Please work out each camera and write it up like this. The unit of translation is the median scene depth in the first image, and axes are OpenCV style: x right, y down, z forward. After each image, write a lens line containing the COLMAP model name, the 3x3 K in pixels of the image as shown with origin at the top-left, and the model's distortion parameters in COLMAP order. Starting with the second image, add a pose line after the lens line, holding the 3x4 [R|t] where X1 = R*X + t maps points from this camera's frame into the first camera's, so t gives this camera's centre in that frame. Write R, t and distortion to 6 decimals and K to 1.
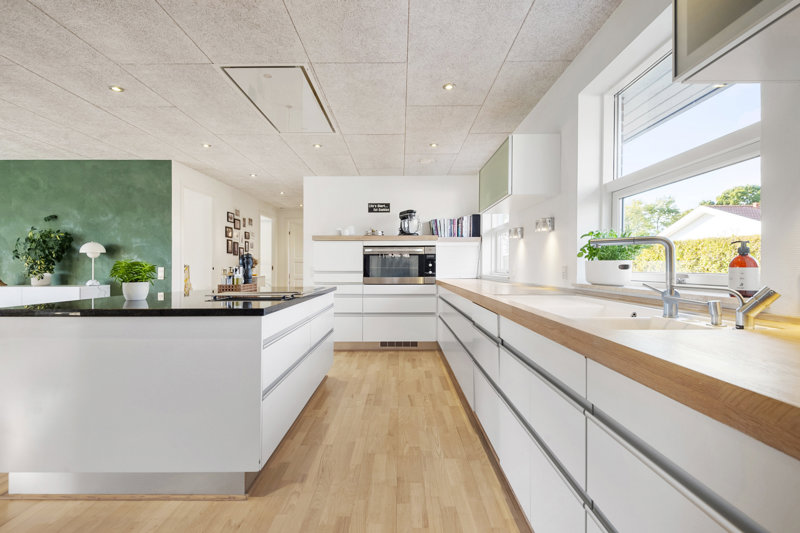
lens RADIAL K [[366.3, 0, 396.1], [0, 366.3, 259.8], [0, 0, 1]] dist [0.034551, -0.013918]
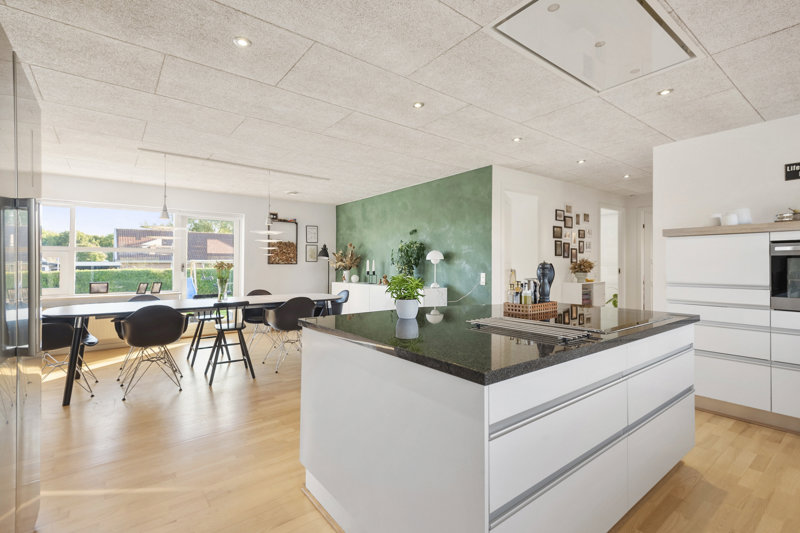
lens RADIAL K [[366.3, 0, 396.1], [0, 366.3, 259.8], [0, 0, 1]] dist [0.034551, -0.013918]
pose [[0.619468, -0.010985, -0.784945, 0.005161], [0.016281, 0.999867, -0.001144, -0.018131], [0.784853, -0.012071, 0.619565, 0.192180]]
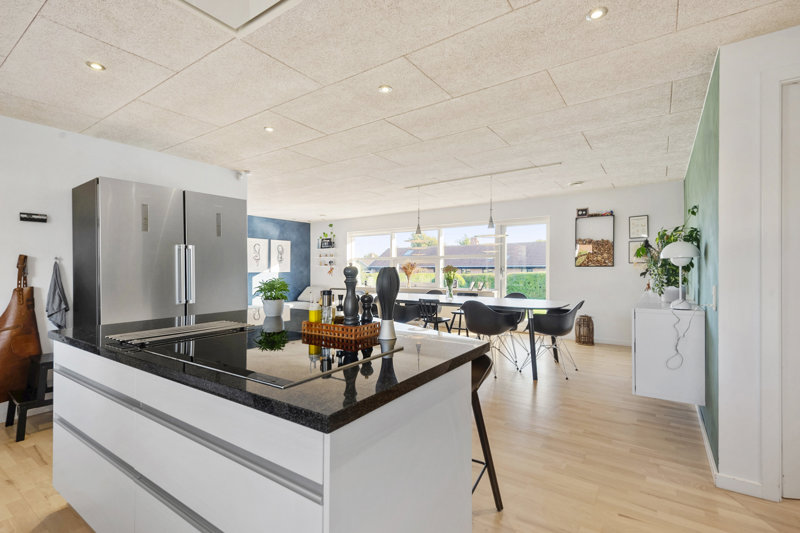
lens RADIAL K [[366.3, 0, 396.1], [0, 366.3, 259.8], [0, 0, 1]] dist [0.034551, -0.013918]
pose [[-0.554879, -0.016080, -0.831776, -0.007159], [0.023113, 0.999129, -0.034734, -0.004631], [0.831610, -0.038498, -0.554024, 0.872011]]
